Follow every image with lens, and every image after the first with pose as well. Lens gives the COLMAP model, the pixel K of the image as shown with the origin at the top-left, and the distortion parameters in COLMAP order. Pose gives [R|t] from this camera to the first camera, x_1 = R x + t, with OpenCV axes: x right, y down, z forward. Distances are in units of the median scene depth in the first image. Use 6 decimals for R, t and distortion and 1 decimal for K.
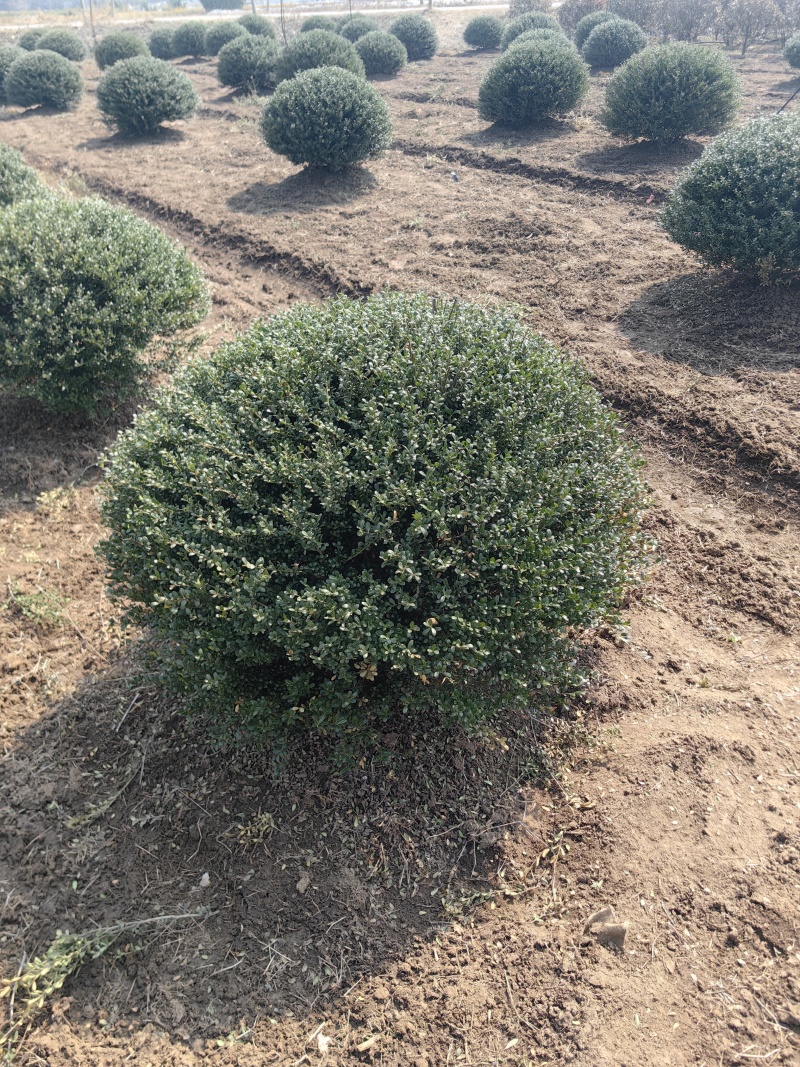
lens RADIAL K [[832.5, 0, 406.1], [0, 832.5, 532.0], [0, 0, 1]] dist [0.045031, -0.060569]
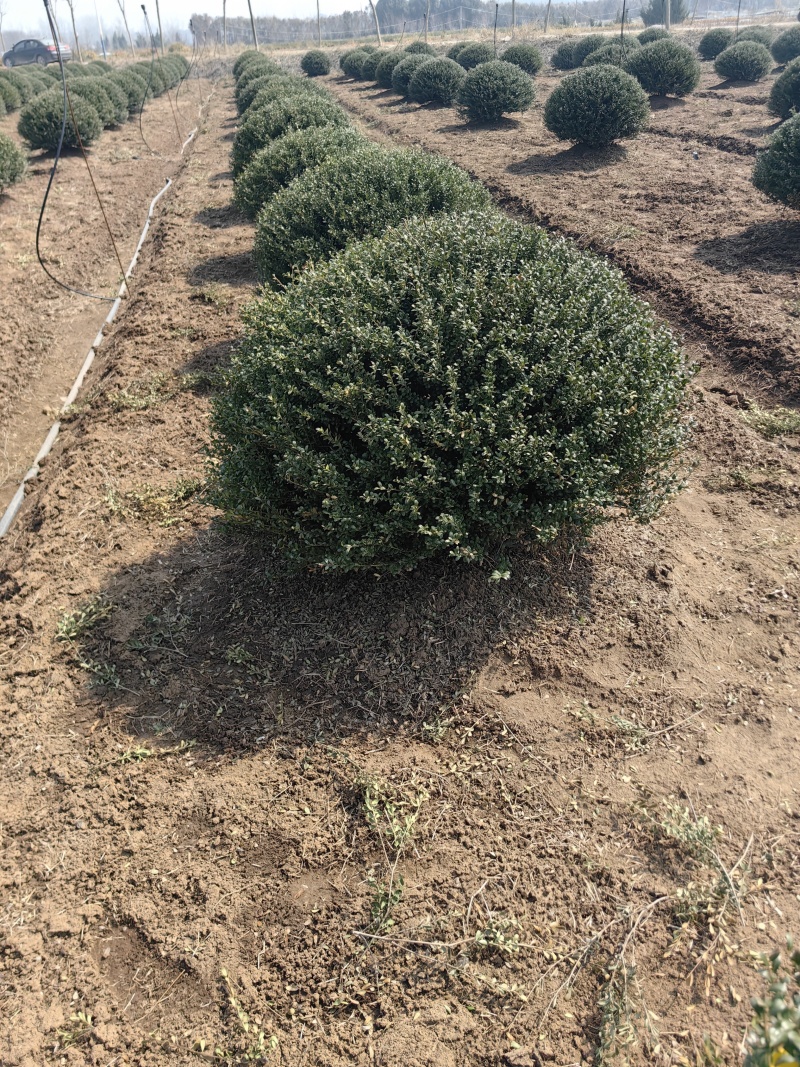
lens RADIAL K [[837.4, 0, 404.5], [0, 837.4, 527.7], [0, 0, 1]] dist [0.039120, -0.052694]
pose [[0.897815, 0.211307, -0.386365, 0.262660], [-0.218829, 0.975443, 0.024976, 0.154168], [0.382155, 0.062124, 0.922008, -0.233951]]
